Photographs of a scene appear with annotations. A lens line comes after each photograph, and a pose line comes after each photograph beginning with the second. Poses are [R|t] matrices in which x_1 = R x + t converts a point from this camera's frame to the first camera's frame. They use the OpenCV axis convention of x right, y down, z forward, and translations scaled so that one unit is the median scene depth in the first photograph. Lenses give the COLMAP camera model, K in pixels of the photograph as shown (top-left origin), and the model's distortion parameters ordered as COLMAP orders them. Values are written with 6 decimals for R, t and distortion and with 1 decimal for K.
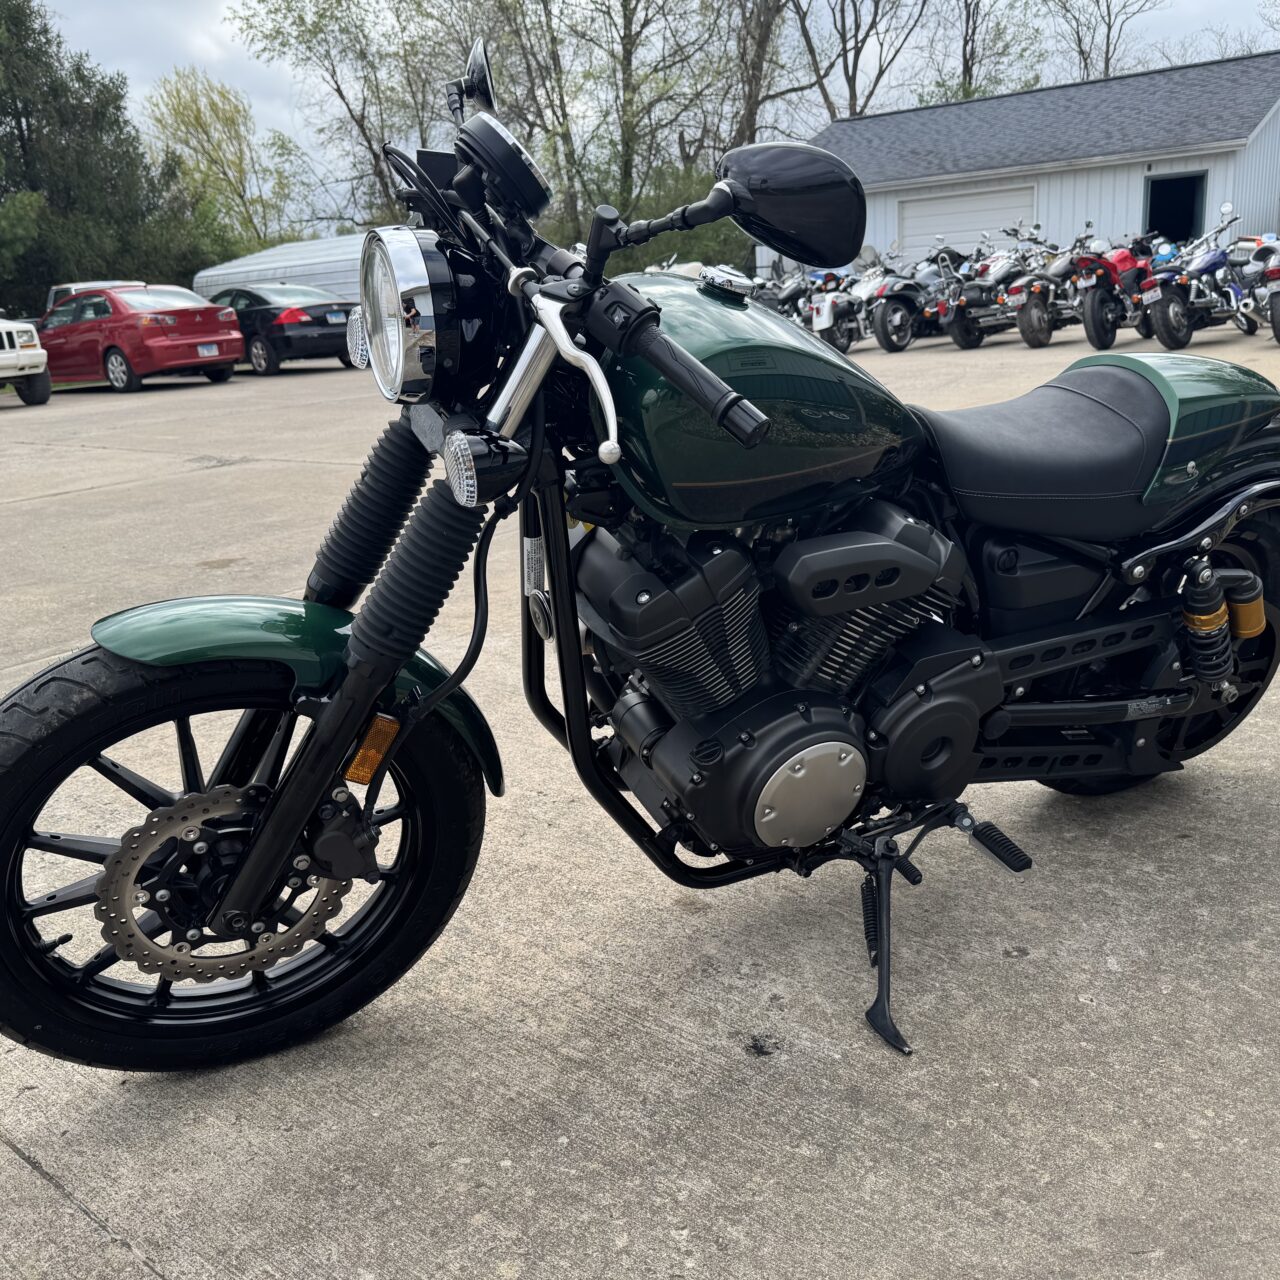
lens RADIAL K [[1252.8, 0, 553.9], [0, 1252.8, 637.8], [0, 0, 1]] dist [0.043303, -0.073539]
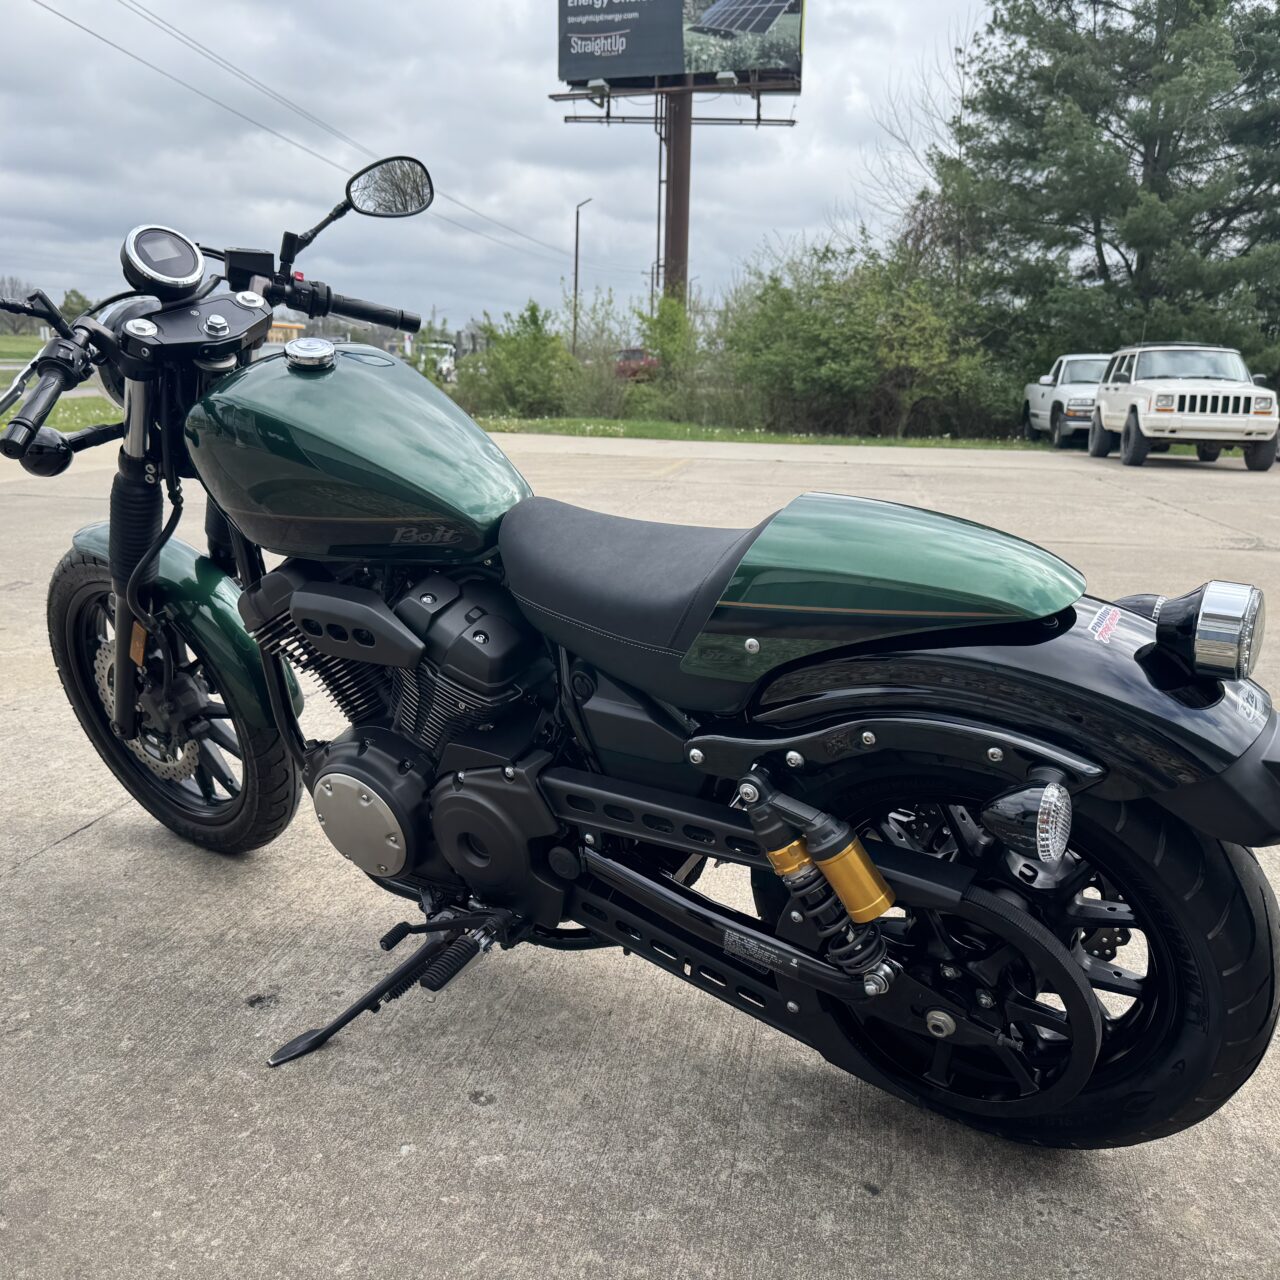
lens RADIAL K [[1232.6, 0, 673.7], [0, 1232.6, 639.3], [0, 0, 1]] dist [-0.005296, -0.012894]
pose [[0.507835, 0.256136, -0.822495, 1.284387], [-0.288763, 0.950151, 0.117598, -0.250069], [0.811615, 0.177786, 0.556483, 0.658310]]
